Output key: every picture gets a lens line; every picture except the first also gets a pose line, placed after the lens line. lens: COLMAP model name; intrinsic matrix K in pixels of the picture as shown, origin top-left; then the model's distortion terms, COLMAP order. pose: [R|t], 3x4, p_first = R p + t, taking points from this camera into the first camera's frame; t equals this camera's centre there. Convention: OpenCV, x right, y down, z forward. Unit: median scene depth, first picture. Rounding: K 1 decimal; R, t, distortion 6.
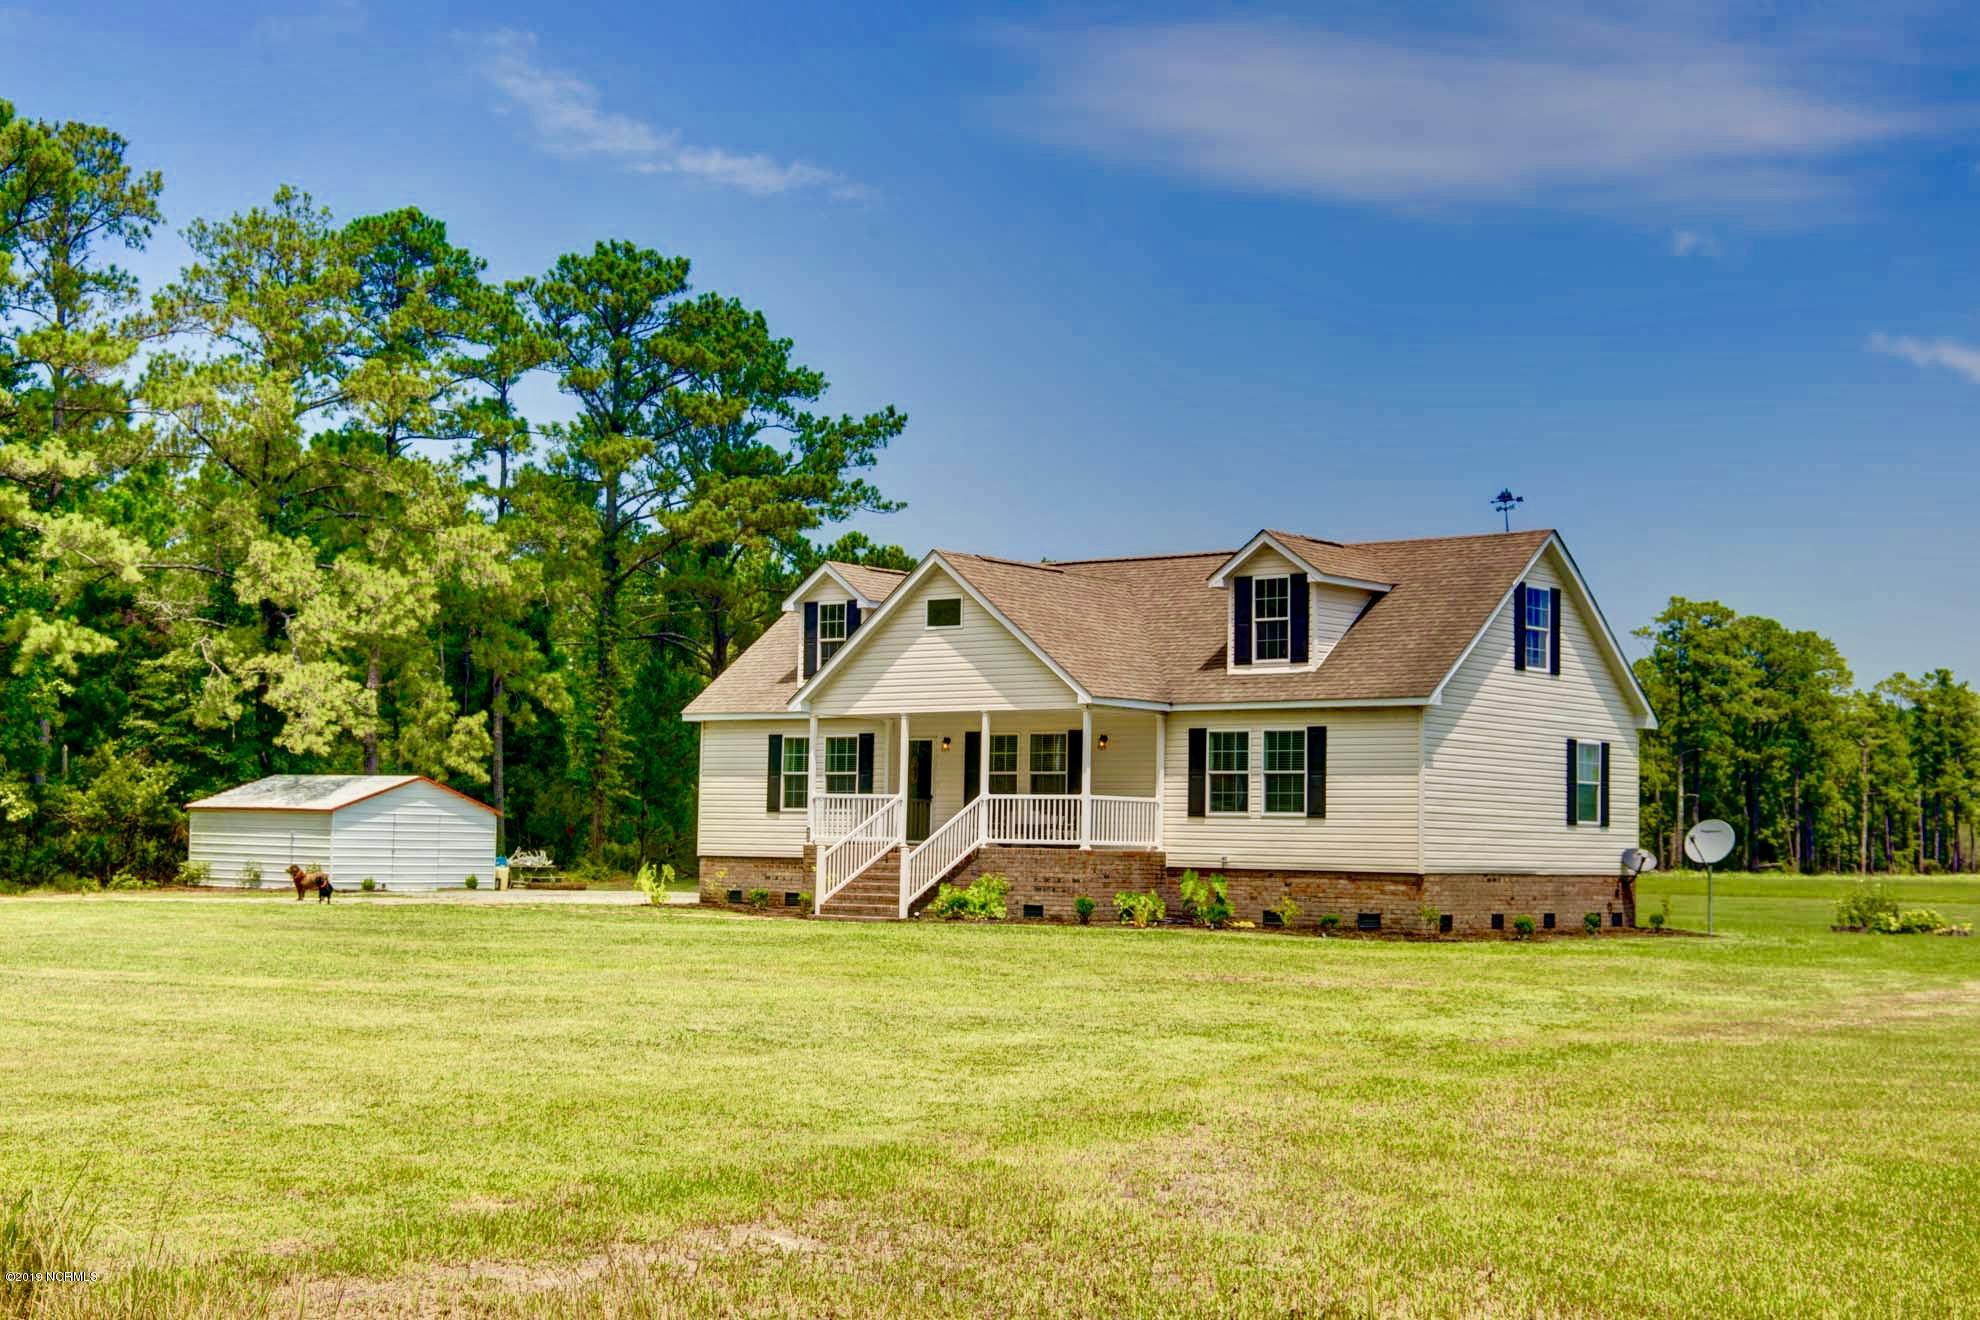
lens RADIAL K [[2641.3, 0, 990.0], [0, 2641.3, 660.0], [0, 0, 1]] dist [-0.014150, 0.051284]
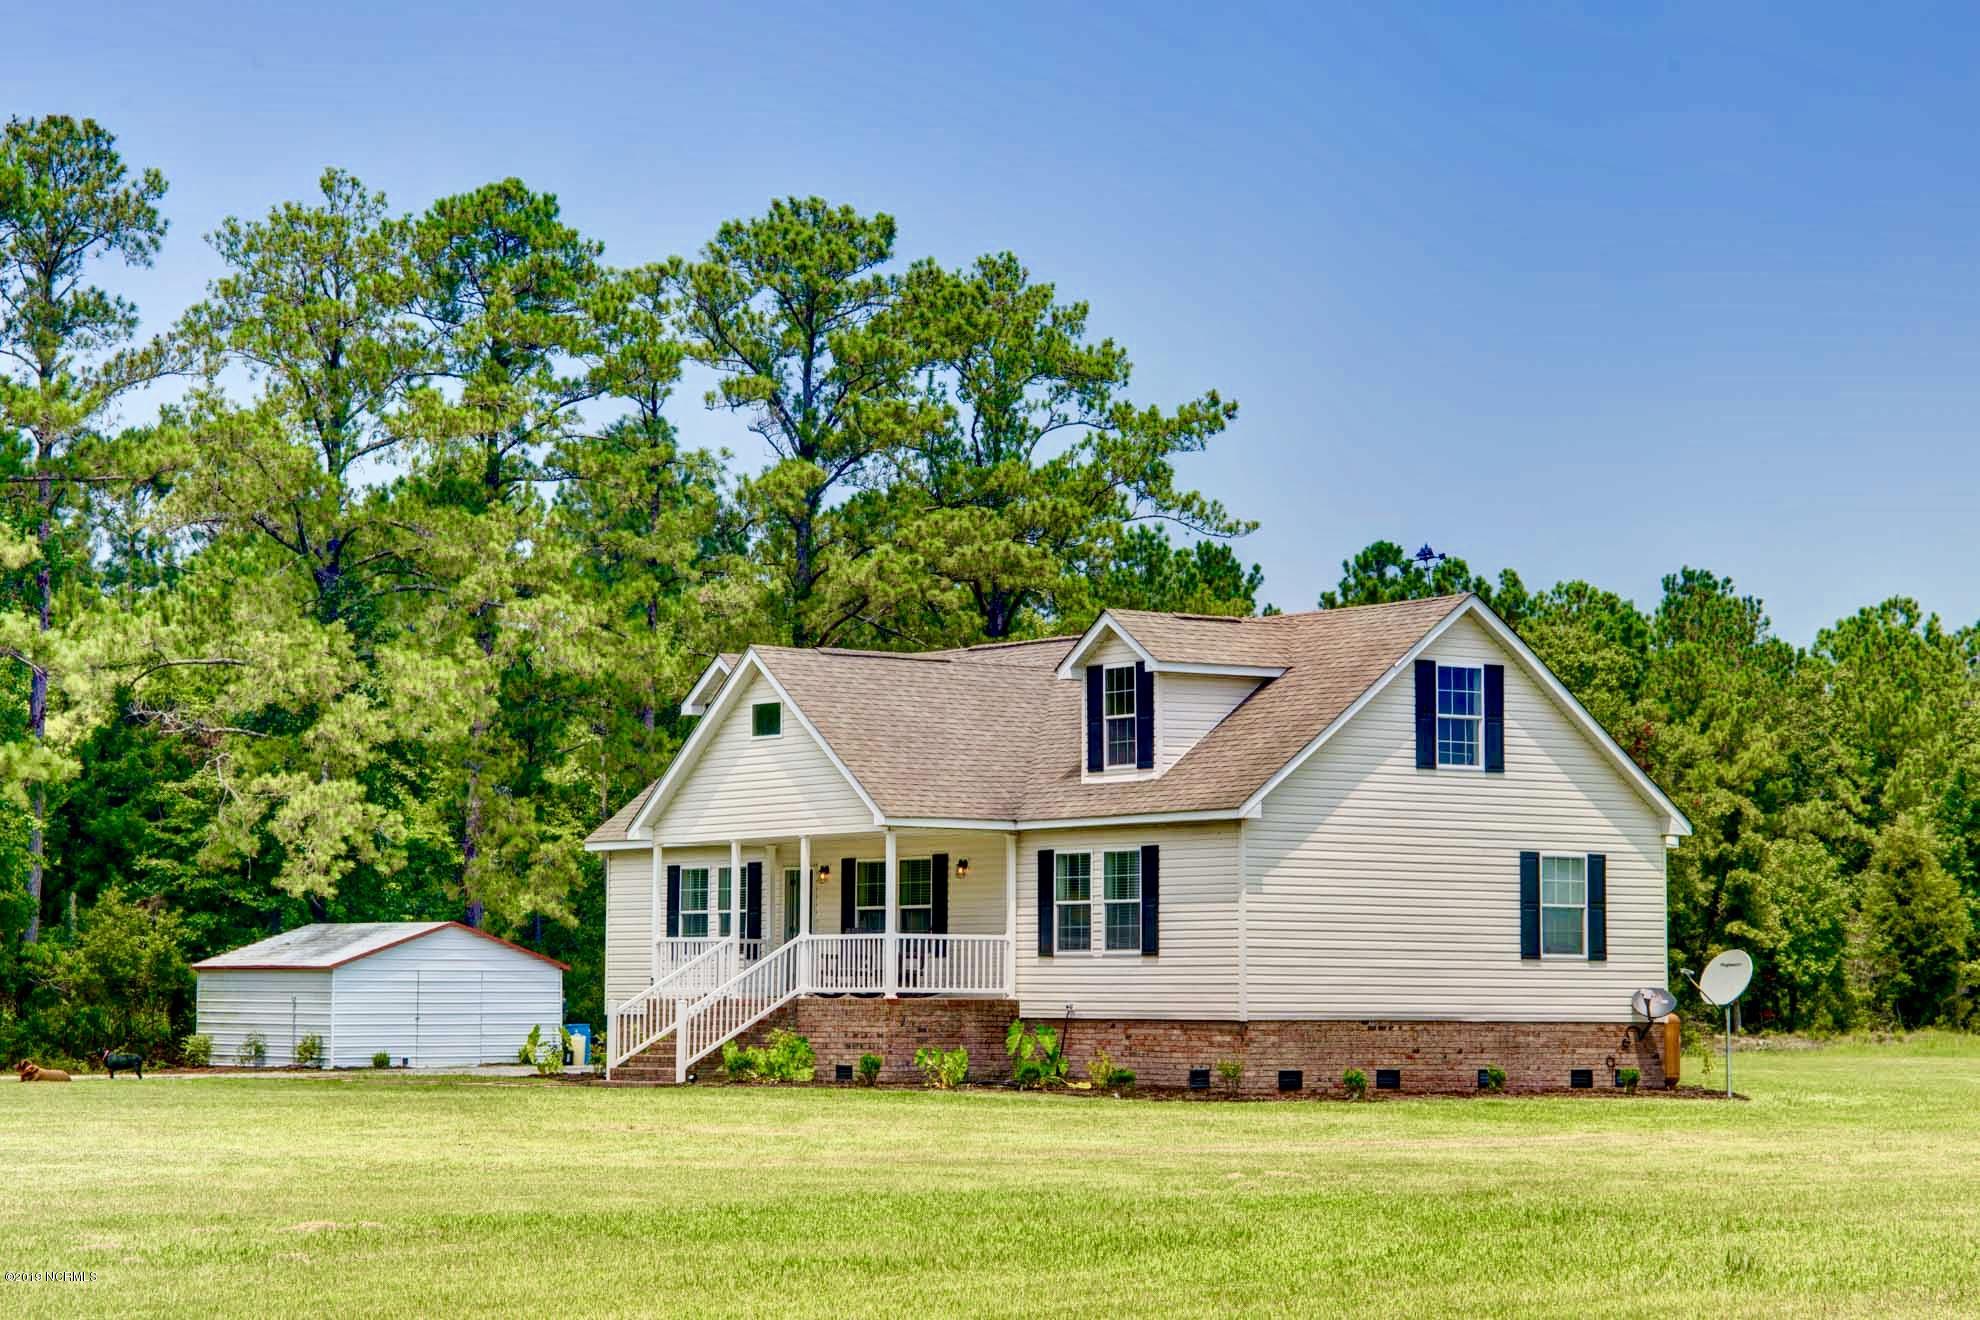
lens RADIAL K [[4362.9, 0, 985.9], [0, 4362.9, 595.9], [0, 0, 1]] dist [0.155764, -0.664226]
pose [[0.964706, -0.040130, -0.260252, 0.287142], [0.033585, 0.998999, -0.029547, -0.009598], [0.261177, 0.019764, 0.965089, -0.227138]]
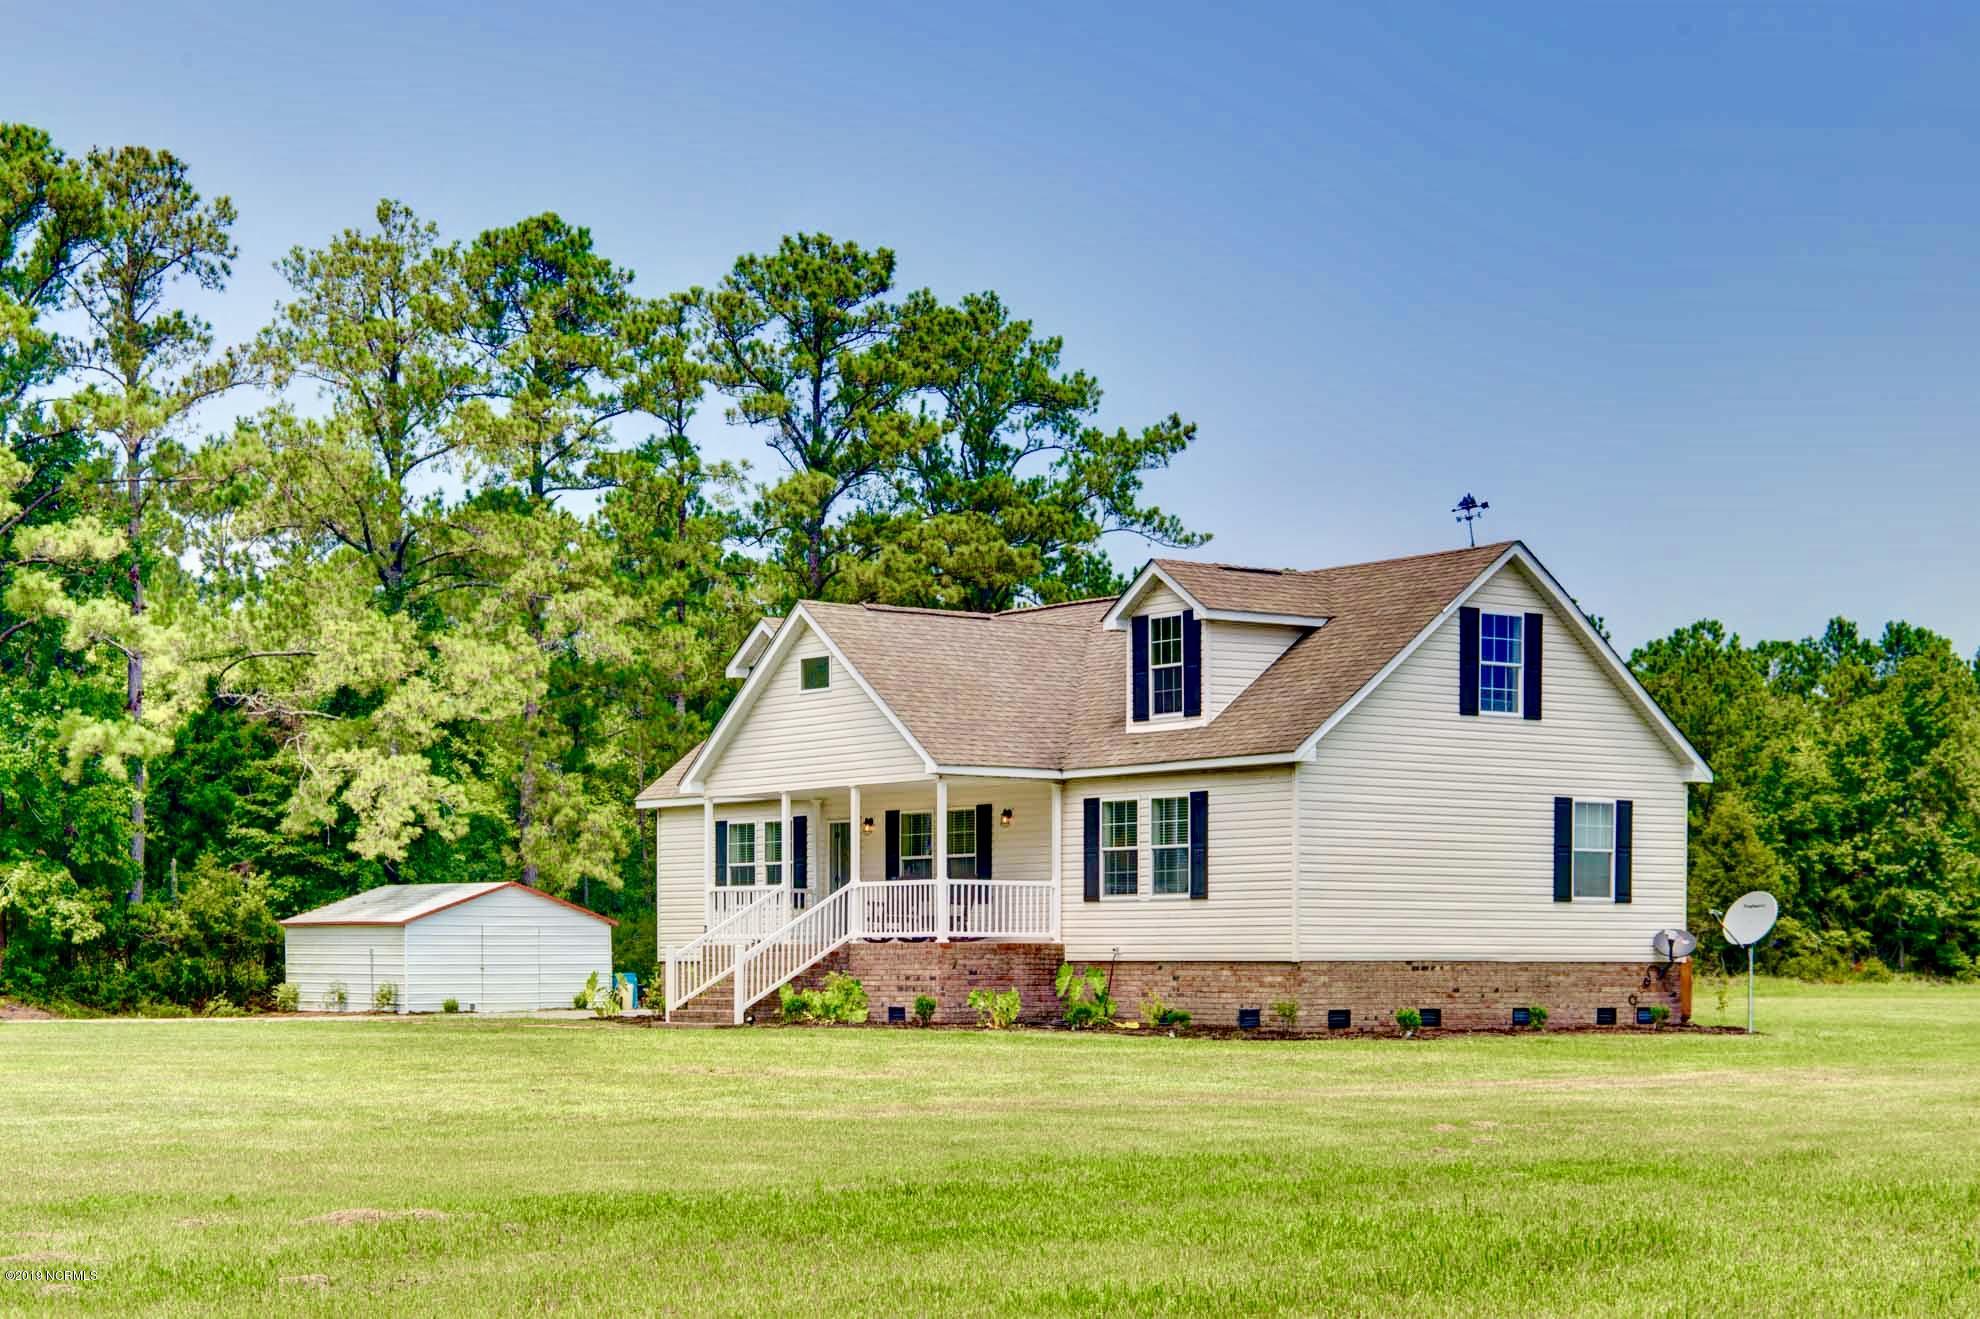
lens RADIAL K [[3324.2, 0, 992.0], [0, 3324.2, 1134.1], [0, 0, 1]] dist [-0.004455, -0.077915]
pose [[0.970593, -0.007756, -0.240602, 0.207695], [0.036326, 0.992755, 0.114538, 0.006469], [0.237970, -0.119910, 0.963842, -0.037698]]
